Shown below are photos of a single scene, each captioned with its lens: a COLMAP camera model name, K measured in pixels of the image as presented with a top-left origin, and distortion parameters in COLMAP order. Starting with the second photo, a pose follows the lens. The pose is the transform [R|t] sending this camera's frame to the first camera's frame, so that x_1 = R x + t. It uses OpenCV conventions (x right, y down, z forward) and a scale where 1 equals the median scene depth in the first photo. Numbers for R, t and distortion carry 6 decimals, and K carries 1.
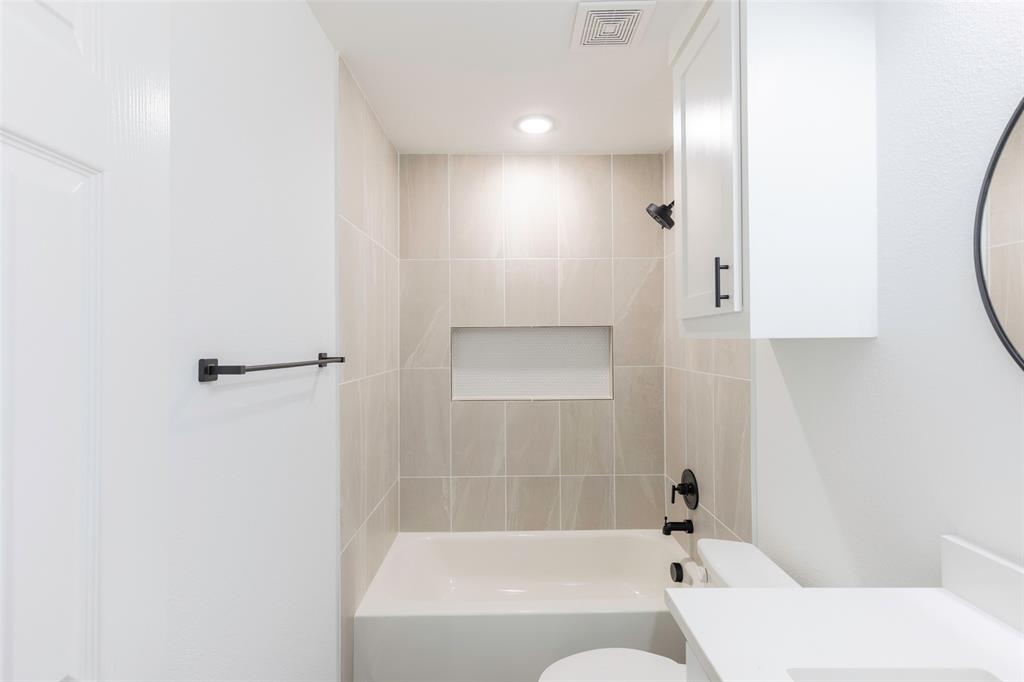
lens RADIAL K [[457.8, 0, 510.7], [0, 457.8, 340.7], [0, 0, 1]] dist [0.004315, -0.001193]
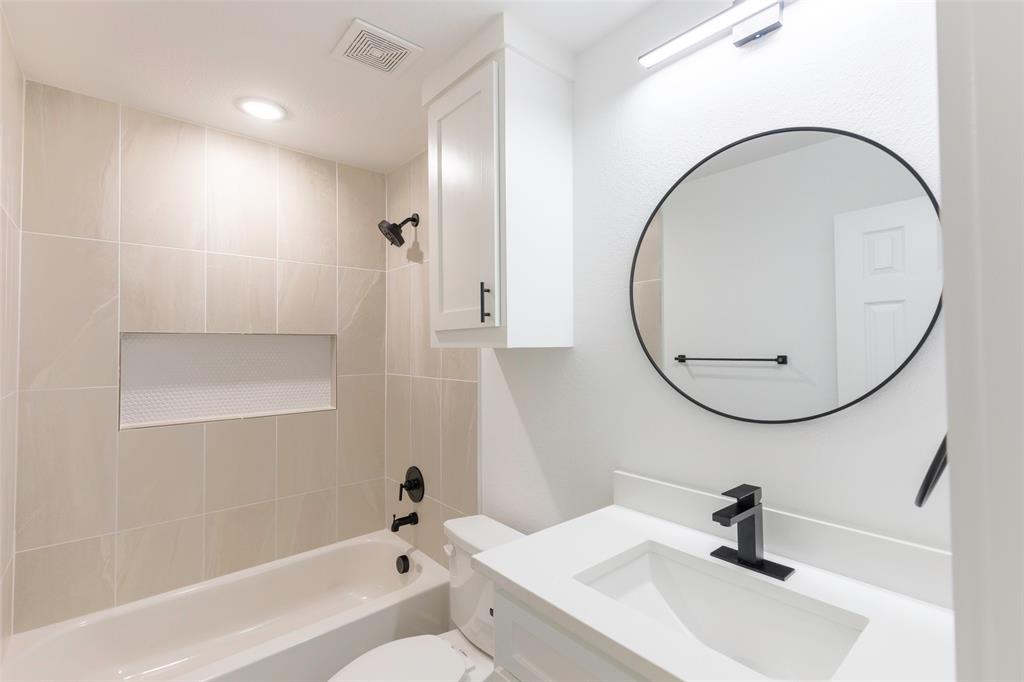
lens RADIAL K [[457.8, 0, 512.7], [0, 457.8, 340.7], [0, 0, 1]] dist [0.004315, -0.001193]
pose [[0.759907, 0.011437, 0.649931, -0.149805], [0.001327, 0.999816, -0.019146, 0.000003], [-0.650030, 0.015412, 0.759752, 0.005095]]
